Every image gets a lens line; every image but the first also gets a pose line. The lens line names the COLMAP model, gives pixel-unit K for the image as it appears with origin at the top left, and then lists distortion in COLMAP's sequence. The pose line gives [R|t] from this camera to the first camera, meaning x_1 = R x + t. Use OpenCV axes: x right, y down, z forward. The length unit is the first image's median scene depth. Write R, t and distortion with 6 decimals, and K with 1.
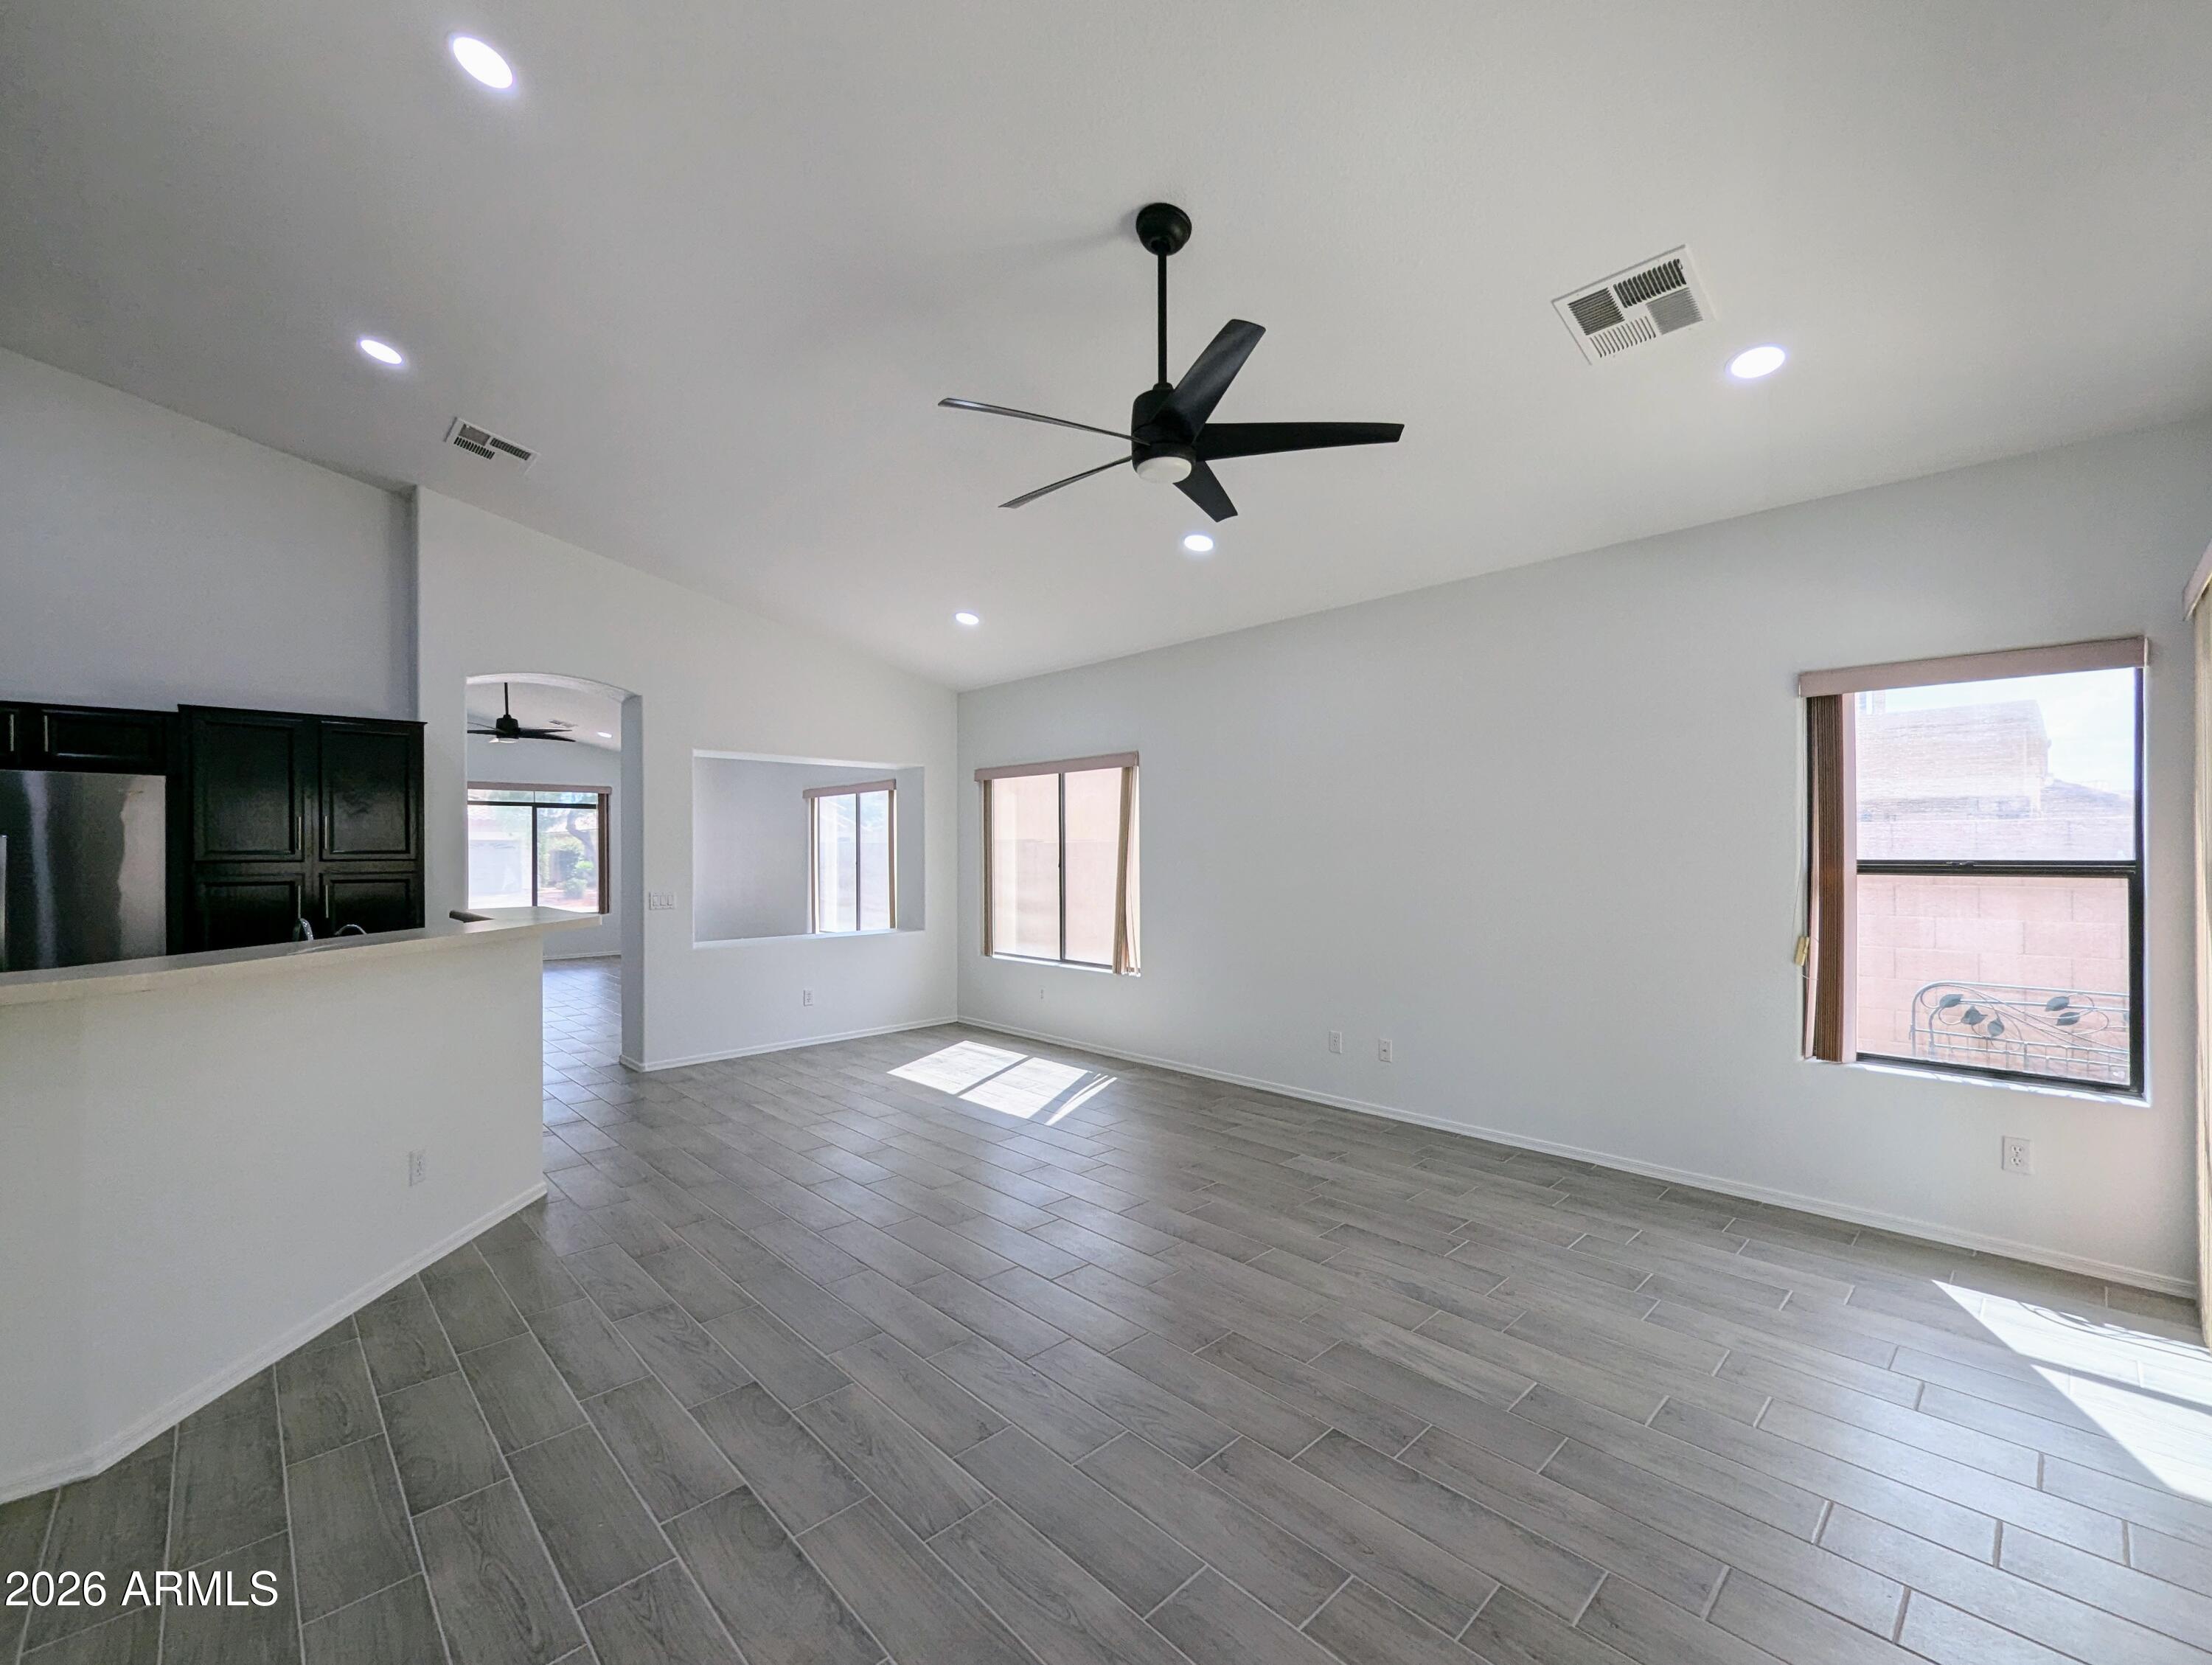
lens RADIAL K [[920.2, 0, 1106.5], [0, 920.2, 848.2], [0, 0, 1]] dist [-0.000321, 0.000174]
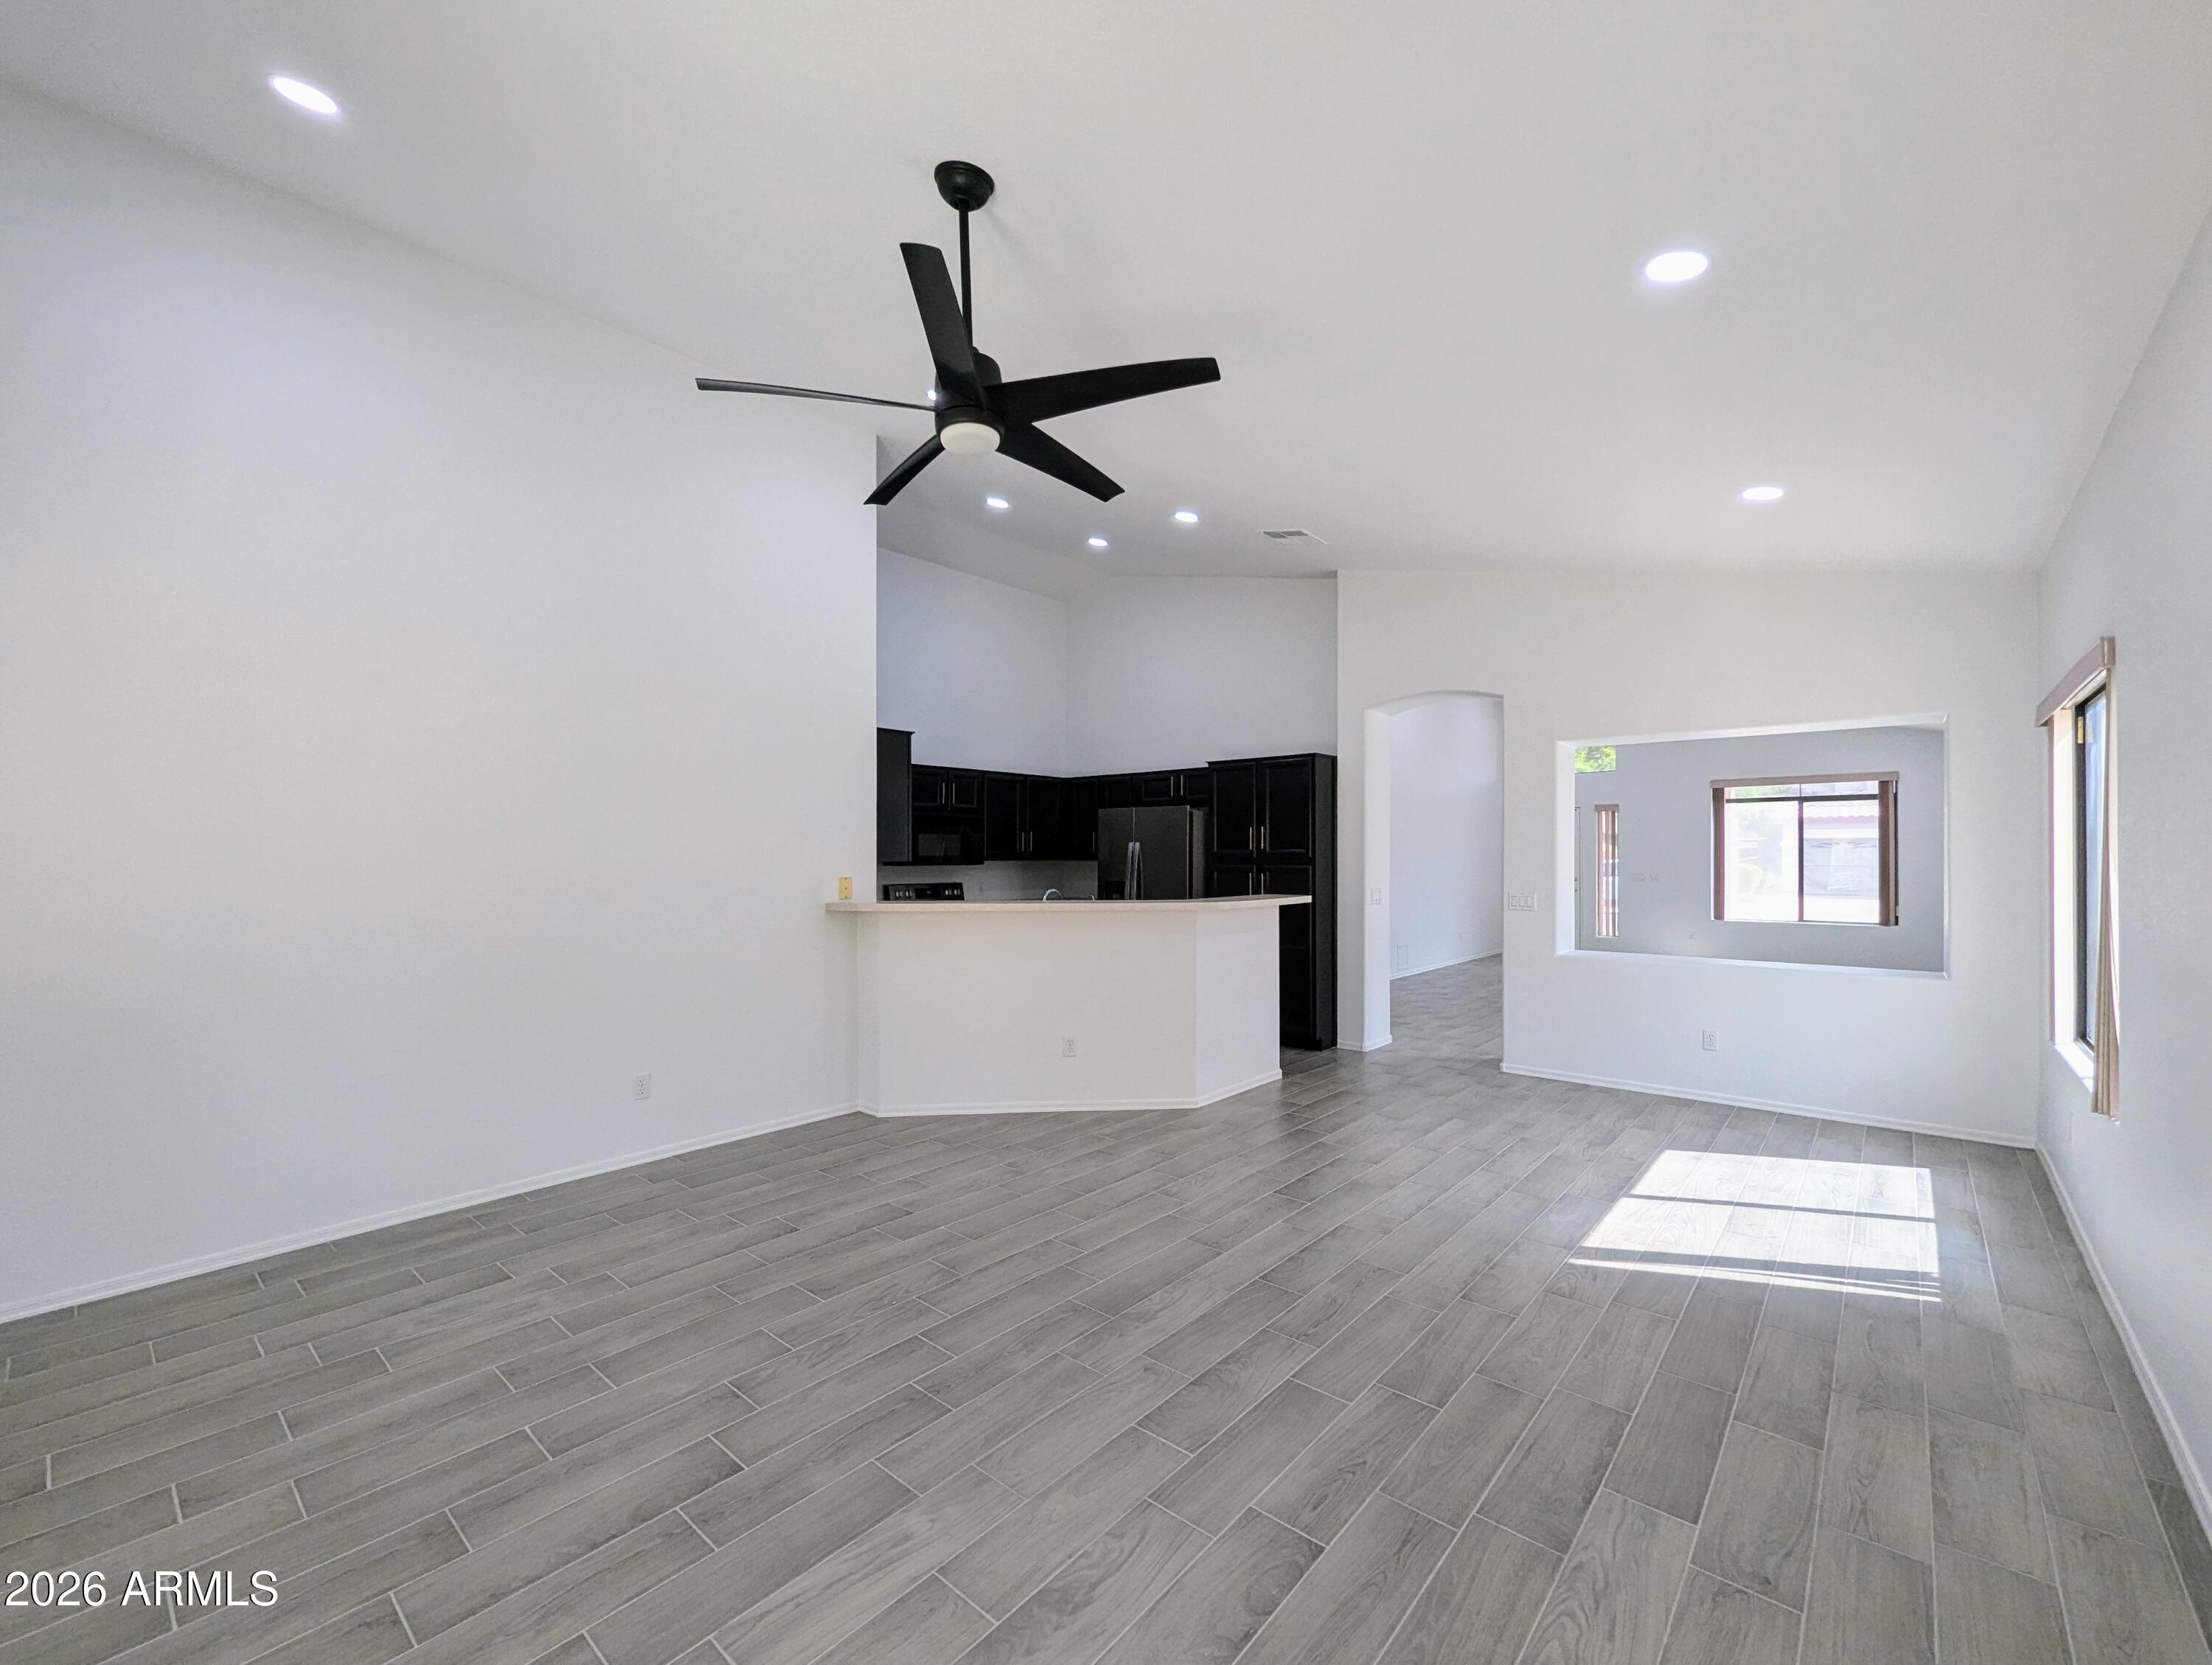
lens RADIAL K [[920.2, 0, 1106.5], [0, 920.2, 848.2], [0, 0, 1]] dist [-0.000321, 0.000174]
pose [[0.093163, -0.000606, -0.995651, 0.651454], [0.002990, 0.999995, -0.000329, -0.000294], [0.995646, -0.002947, 0.093165, 0.687153]]
